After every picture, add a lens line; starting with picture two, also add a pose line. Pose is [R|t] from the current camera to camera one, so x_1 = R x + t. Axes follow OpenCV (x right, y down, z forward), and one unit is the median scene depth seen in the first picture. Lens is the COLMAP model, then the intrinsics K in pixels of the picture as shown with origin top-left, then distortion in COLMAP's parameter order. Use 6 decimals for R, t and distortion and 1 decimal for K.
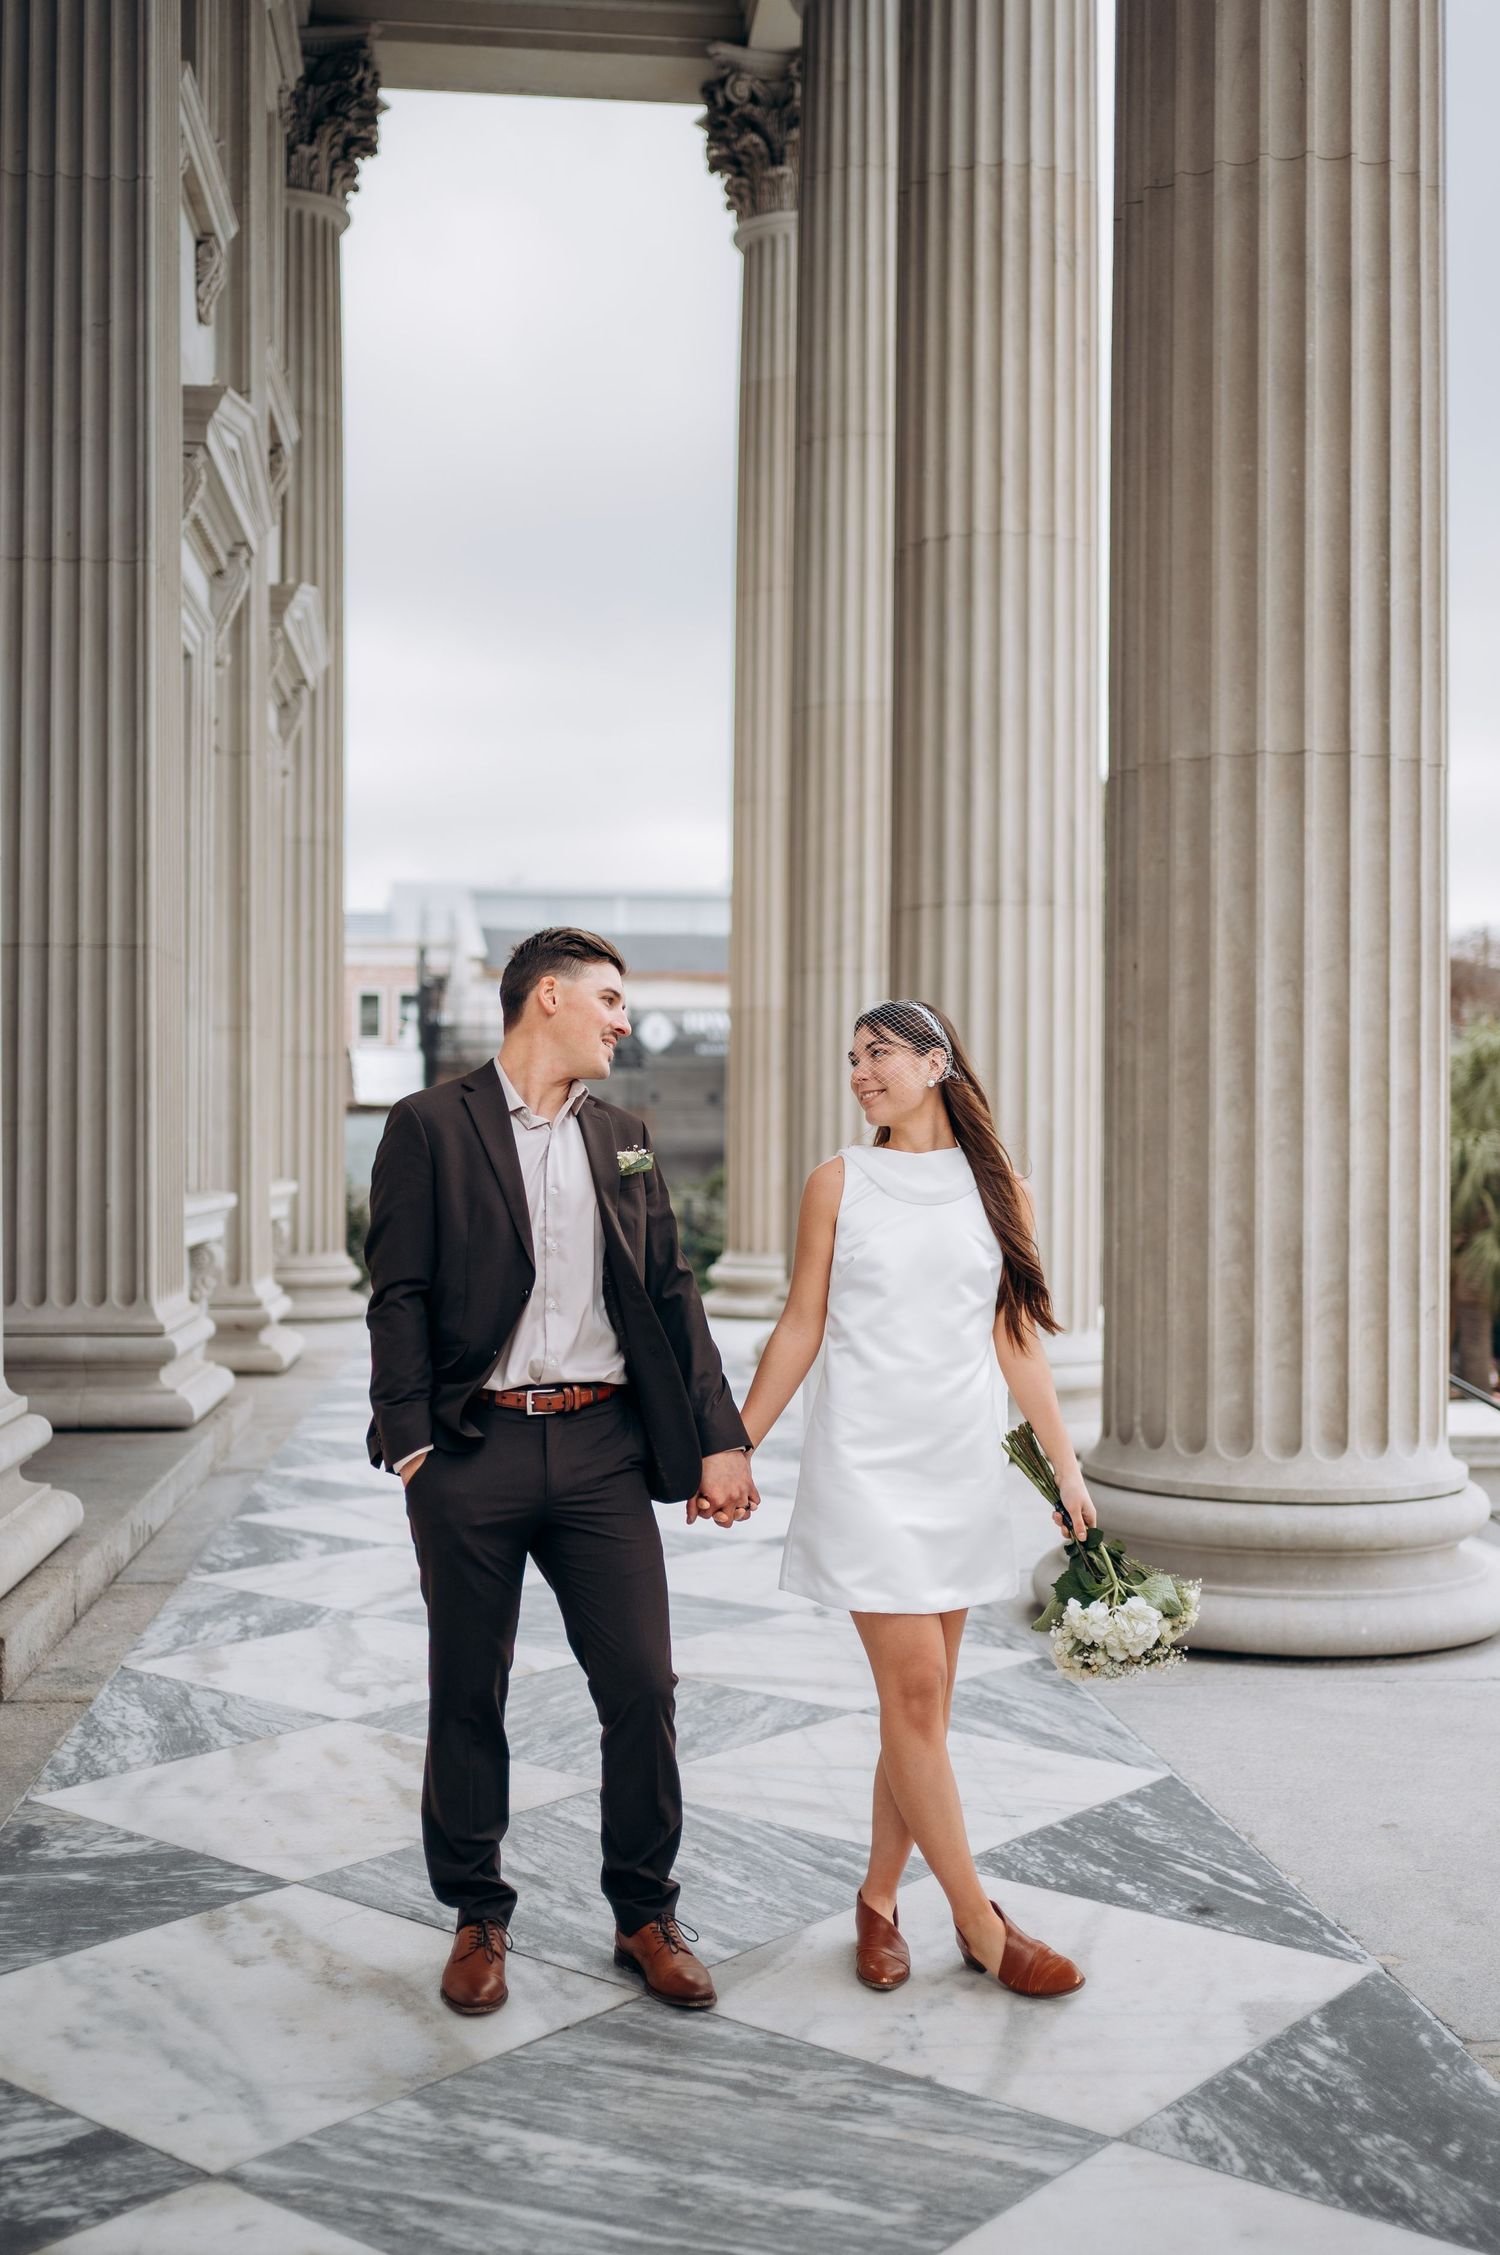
lens RADIAL K [[2256.7, 0, 754.7], [0, 2256.7, 1202.3], [0, 0, 1]] dist [-0.003845, 0.013440]
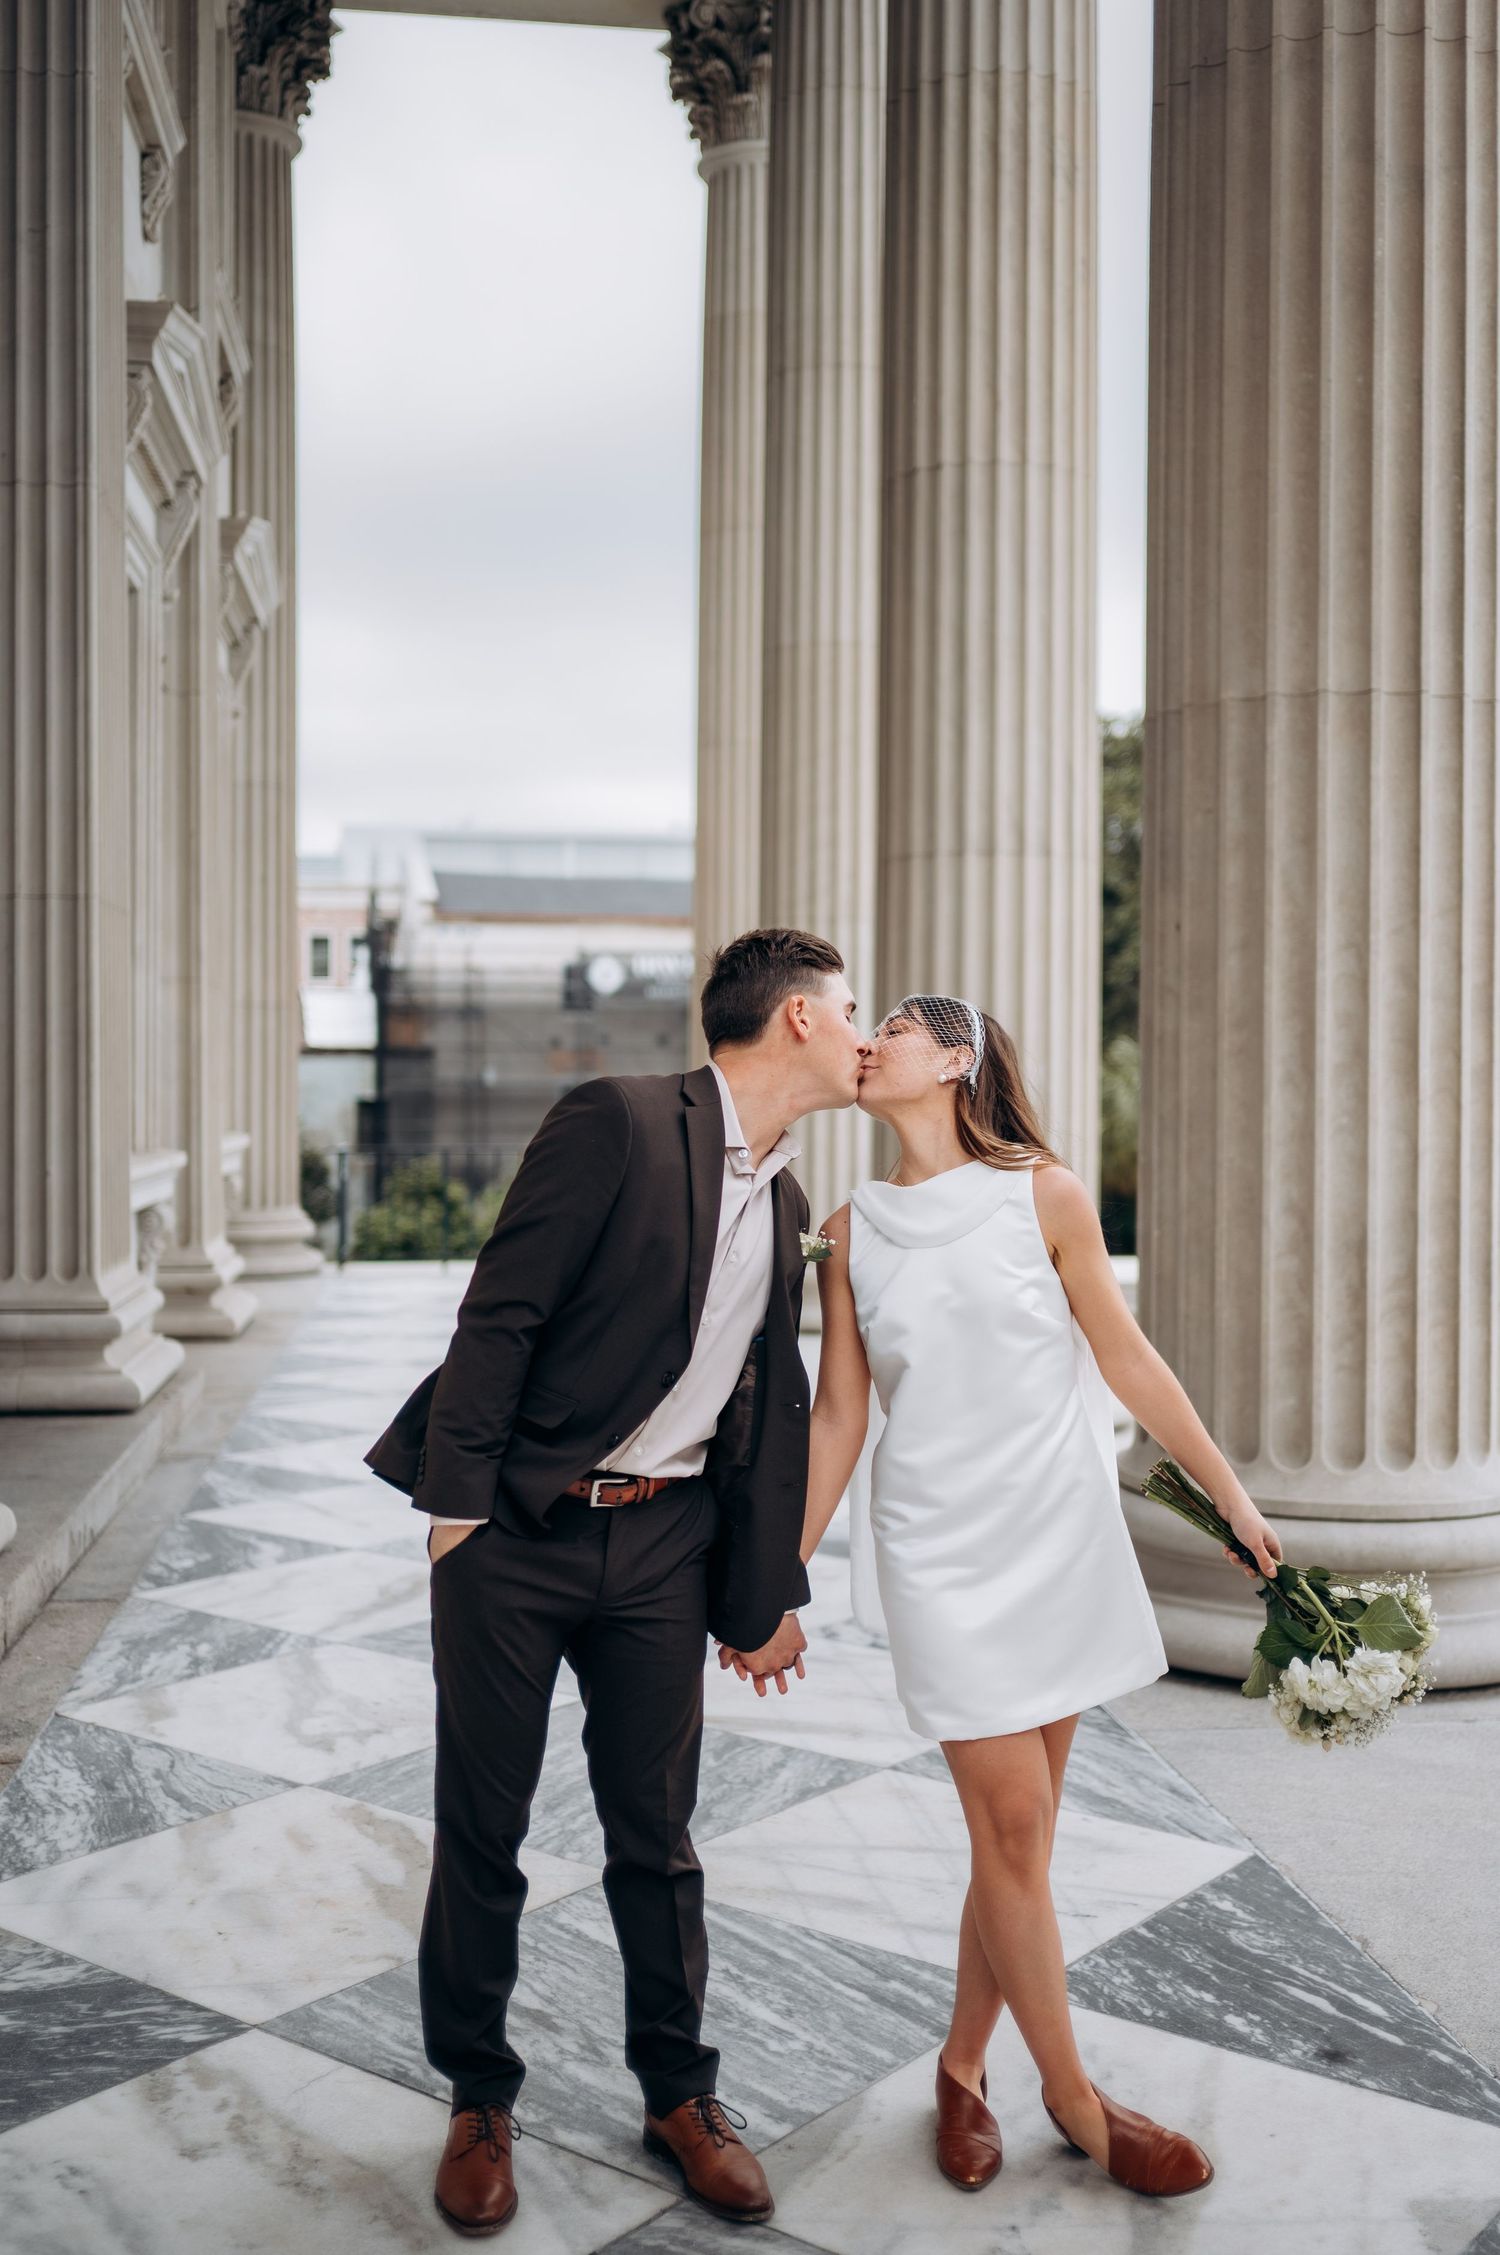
lens RADIAL K [[2180.6, 0, 750.7], [0, 2180.6, 1152.4], [0, 0, 1]] dist [-0.002638, 0.008699]
pose [[0.999646, -0.000561, 0.026589, -0.028189], [0.000354, 0.999969, 0.007818, -0.021477], [-0.026593, -0.007806, 0.999616, 0.129802]]
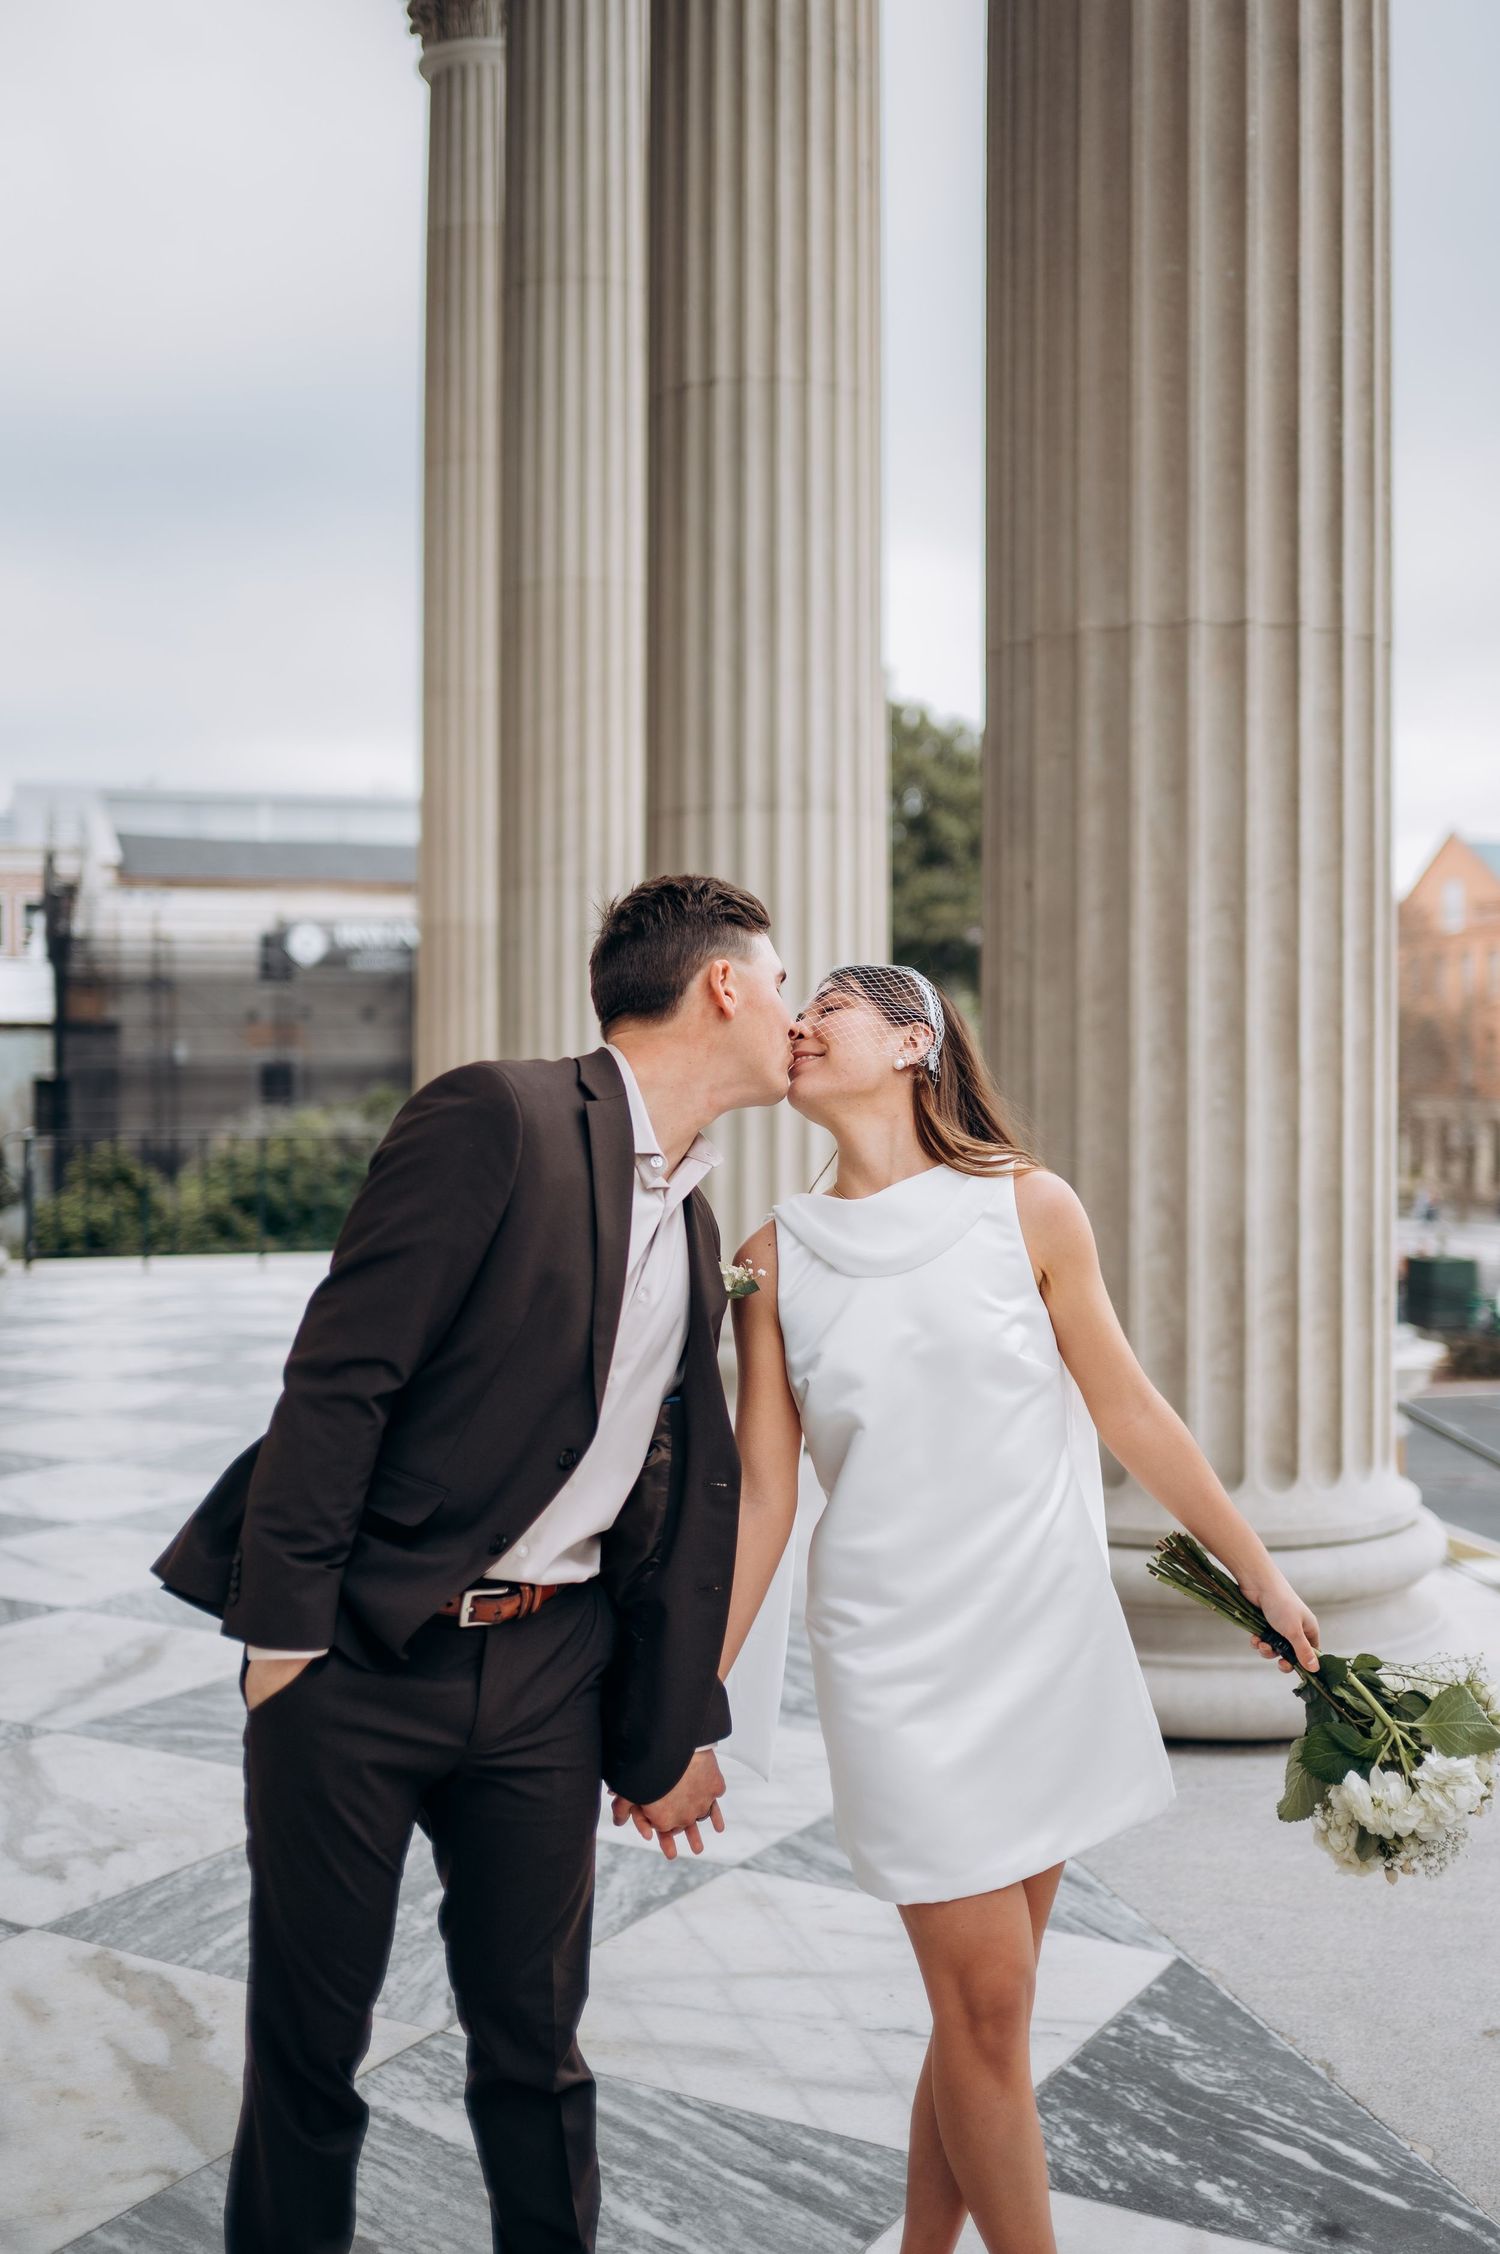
lens RADIAL K [[2244.5, 0, 750.0], [0, 2244.5, 1127.0], [0, 0, 1]] dist [-0.000282, -0.001900]
pose [[0.987178, -0.008801, 0.159382, -0.061470], [0.007697, 0.999942, 0.007539, -0.025861], [-0.159439, -0.006216, 0.987188, 0.230316]]
